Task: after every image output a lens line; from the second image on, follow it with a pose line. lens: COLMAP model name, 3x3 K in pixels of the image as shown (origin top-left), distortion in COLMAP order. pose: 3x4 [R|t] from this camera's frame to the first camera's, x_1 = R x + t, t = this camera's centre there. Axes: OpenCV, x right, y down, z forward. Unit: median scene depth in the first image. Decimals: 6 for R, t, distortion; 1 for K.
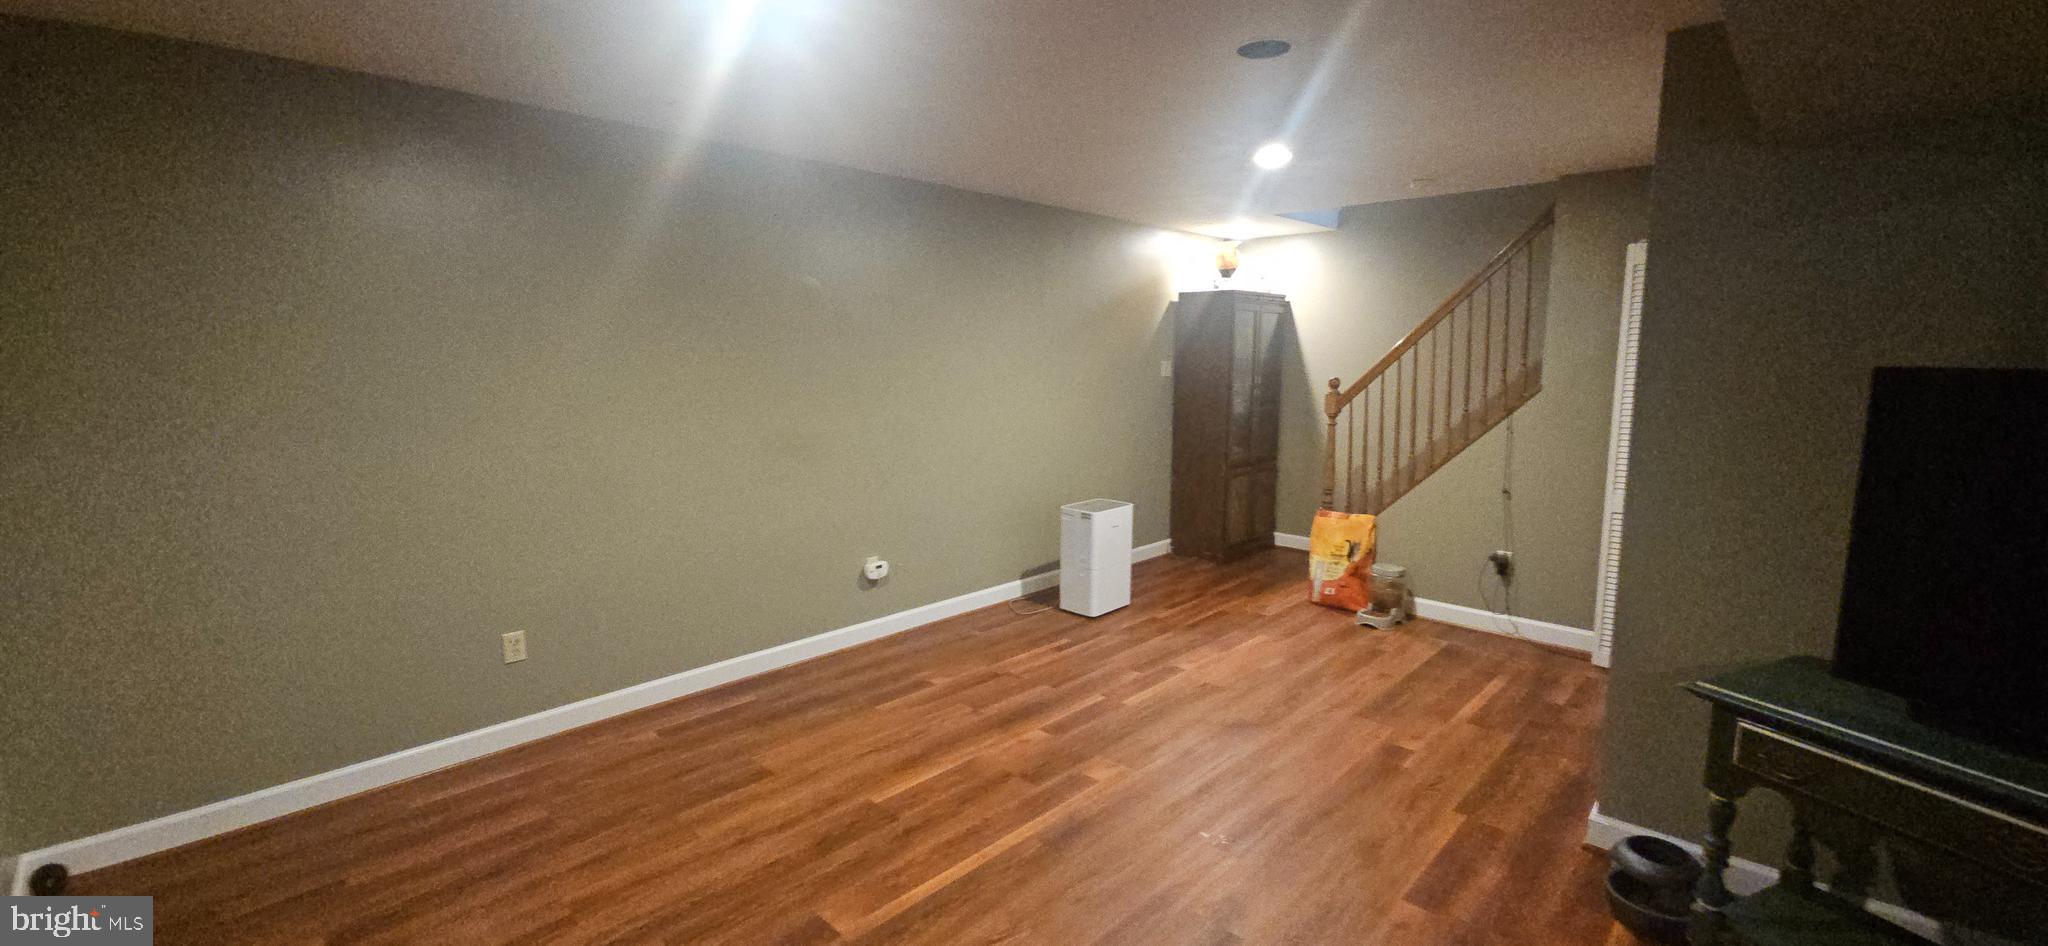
lens RADIAL K [[829.1, 0, 1029.9], [0, 829.1, 475.1], [0, 0, 1]] dist [0.009997, -0.005142]
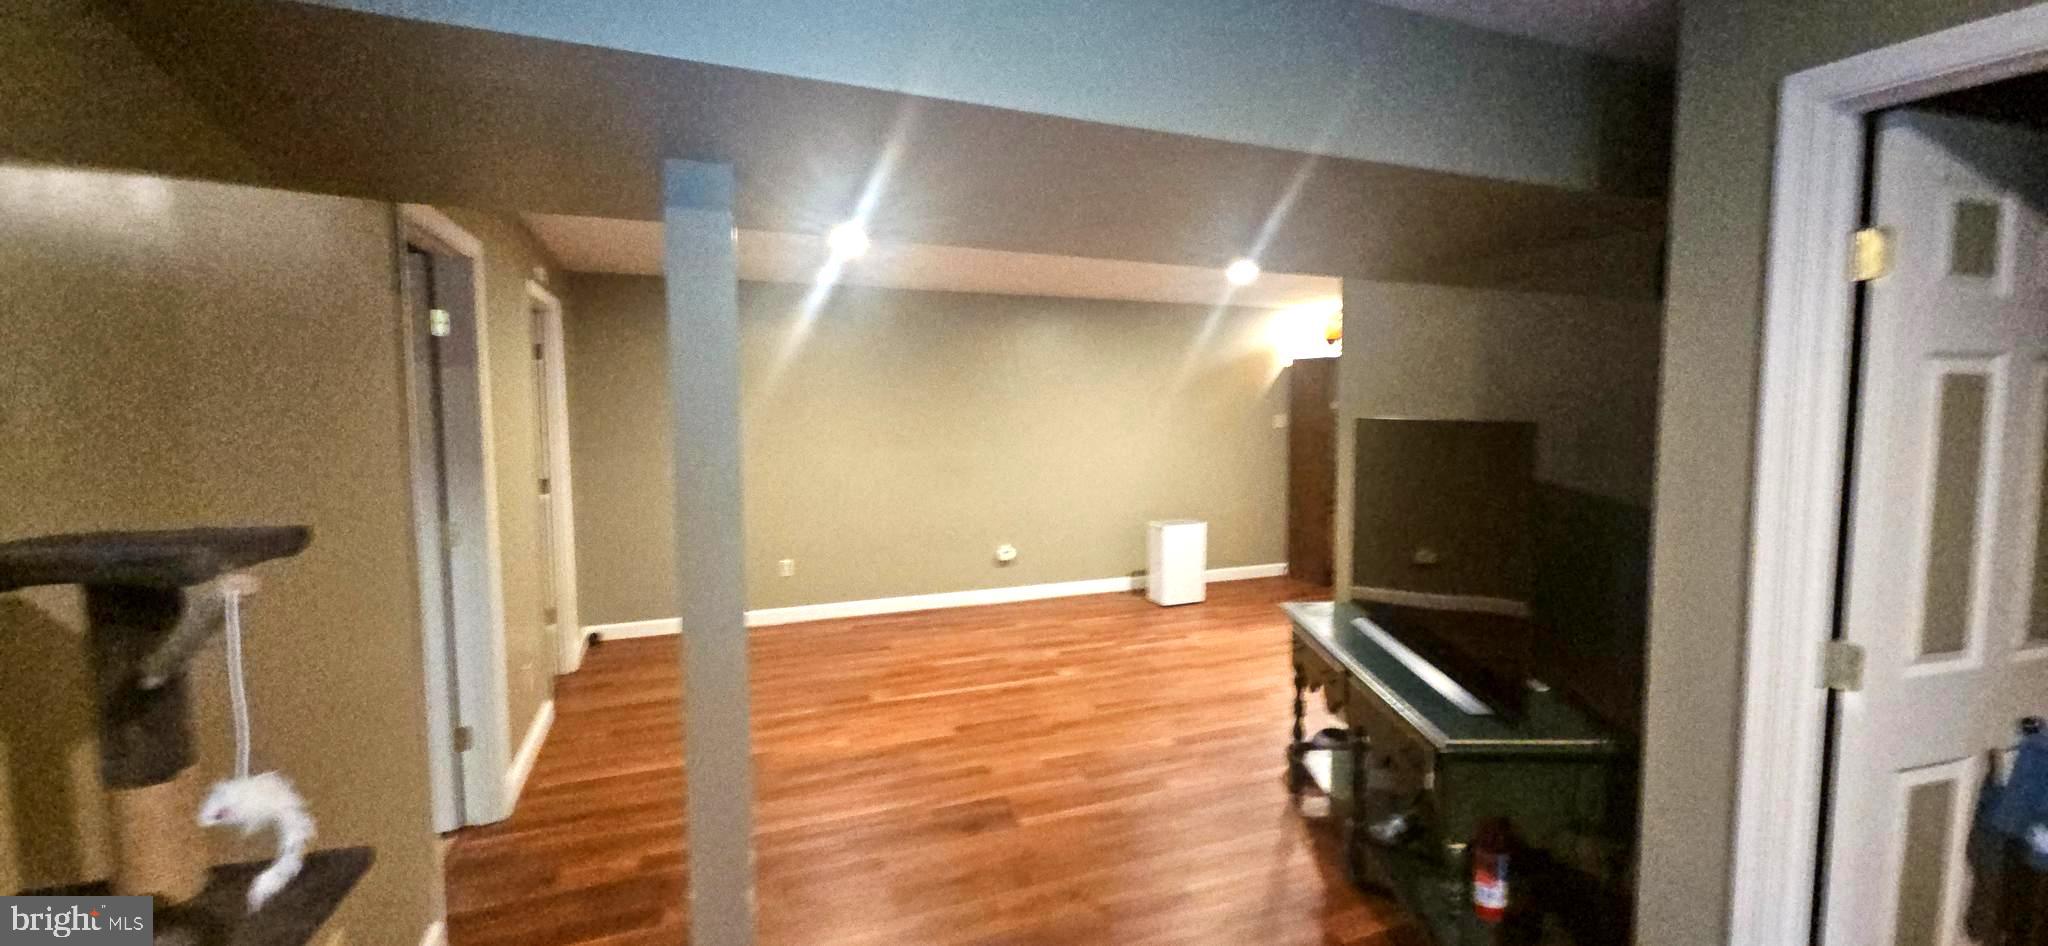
lens RADIAL K [[829.1, 0, 1033.0], [0, 829.1, 469.8], [0, 0, 1]] dist [0.009997, -0.005142]
pose [[0.911336, 0.025054, -0.410901, 0.474504], [-0.053882, 0.996819, -0.058725, 0.048501], [0.408122, 0.075659, 0.909787, -0.356947]]
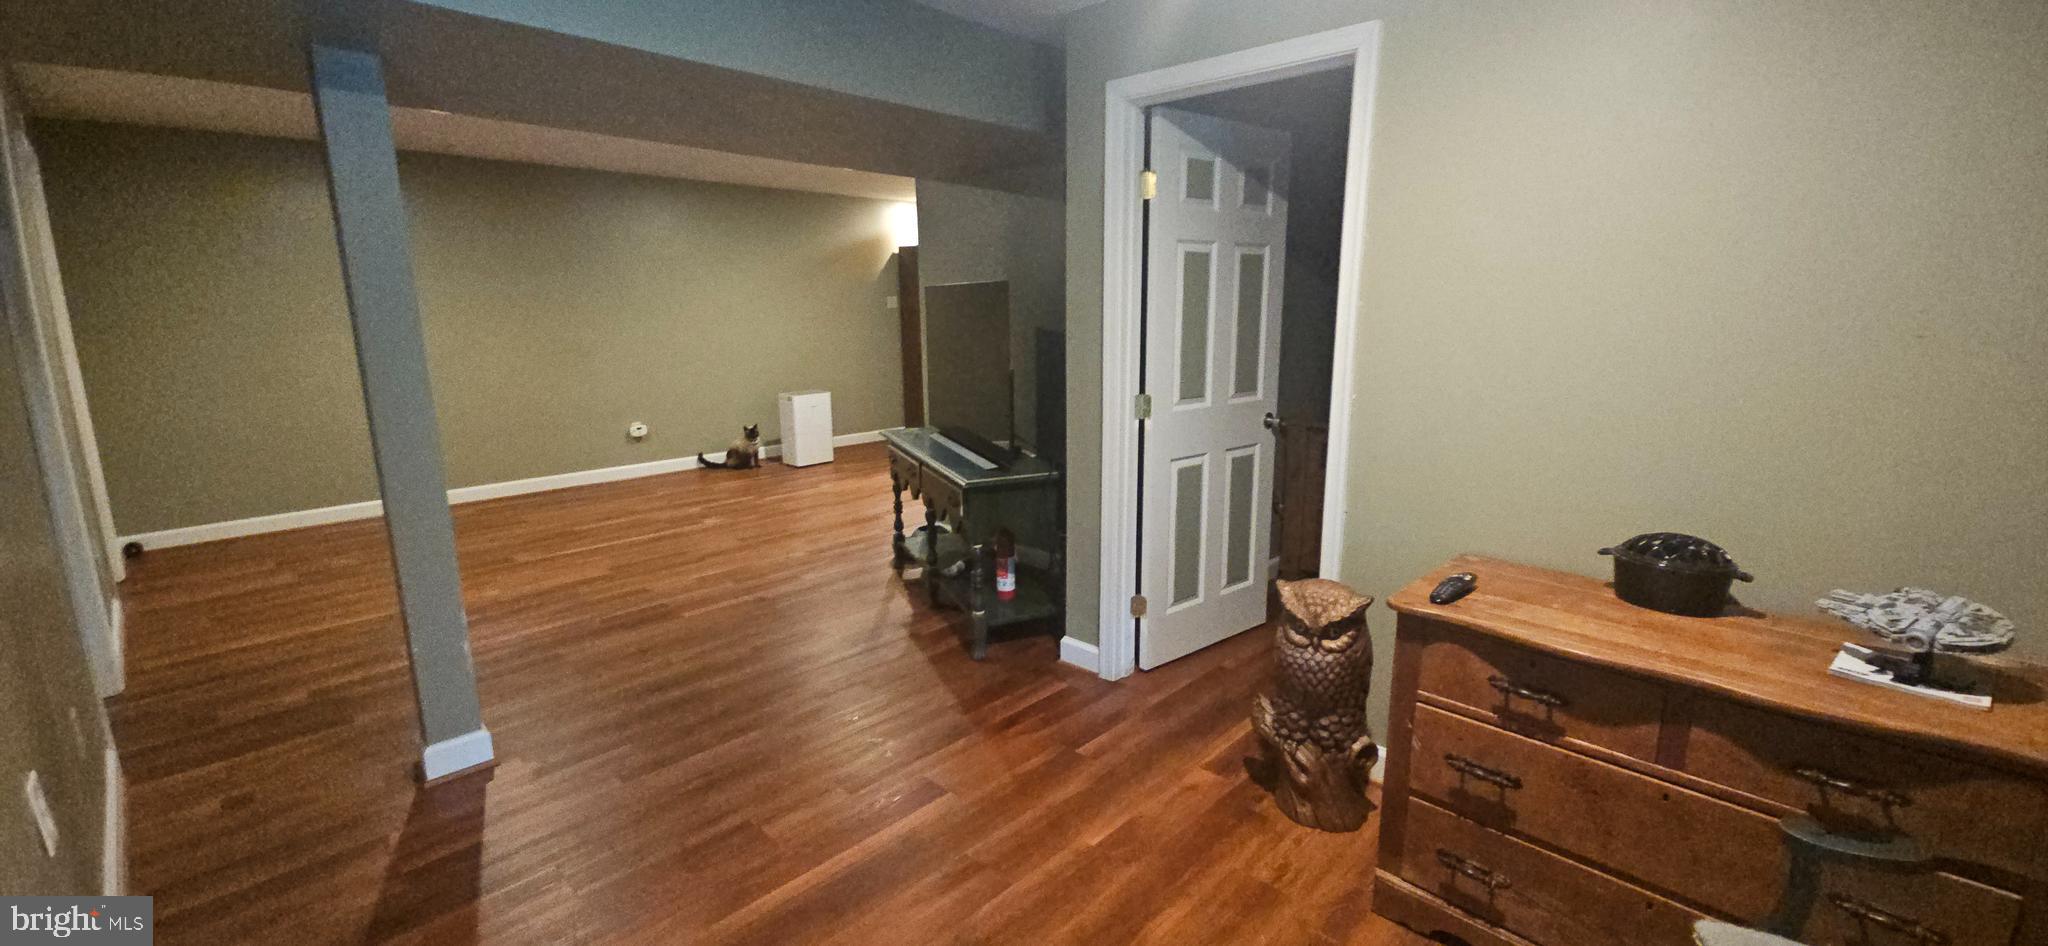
lens RADIAL K [[829.1, 0, 1033.2], [0, 829.1, 469.6], [0, 0, 1]] dist [0.009997, -0.005142]
pose [[0.999962, -0.007116, 0.005043, 0.551864], [0.006826, 0.998445, 0.055334, 0.106600], [-0.005429, -0.055297, 0.998455, -0.570580]]
